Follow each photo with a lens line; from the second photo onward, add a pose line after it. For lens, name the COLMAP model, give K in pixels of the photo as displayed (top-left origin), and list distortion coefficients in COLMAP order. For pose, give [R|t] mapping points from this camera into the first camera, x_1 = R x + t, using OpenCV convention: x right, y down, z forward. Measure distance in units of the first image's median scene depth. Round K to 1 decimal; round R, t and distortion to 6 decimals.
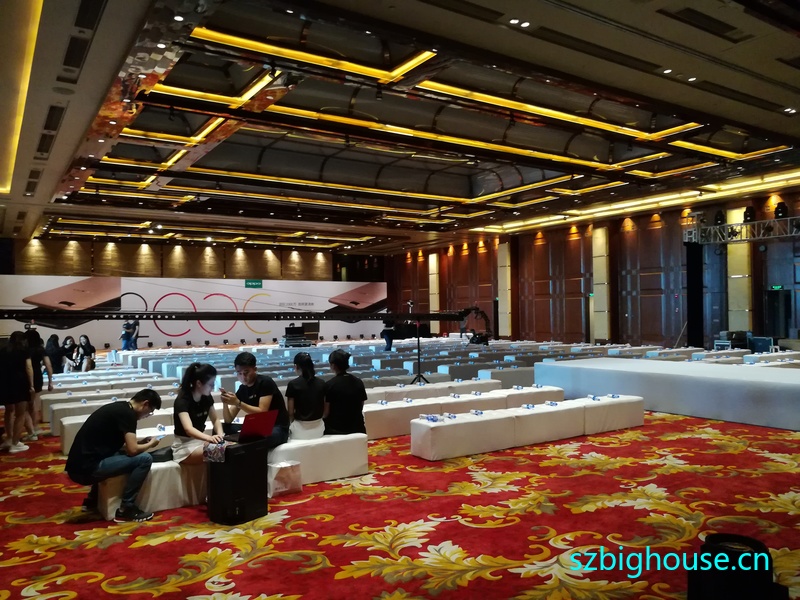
lens RADIAL K [[640.4, 0, 397.2], [0, 640.4, 297.5], [0, 0, 1]] dist [-0.012719, 0.046016]
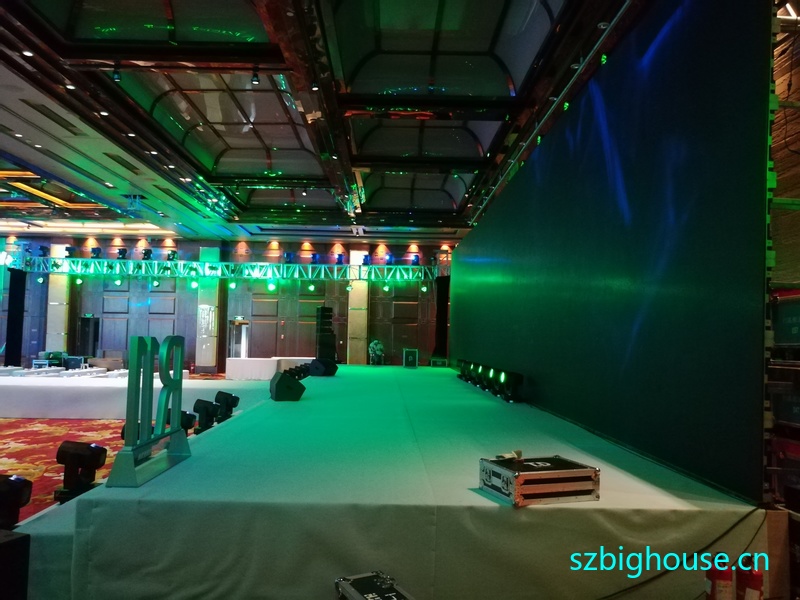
lens RADIAL K [[620.7, 0, 390.6], [0, 620.7, 316.9], [0, 0, 1]] dist [-0.005357, 0.000349]
pose [[0.544754, 0.053541, 0.836885, -0.082412], [-0.048067, 0.998313, -0.032580, -0.002903], [-0.837217, -0.022478, 0.546408, -0.123808]]
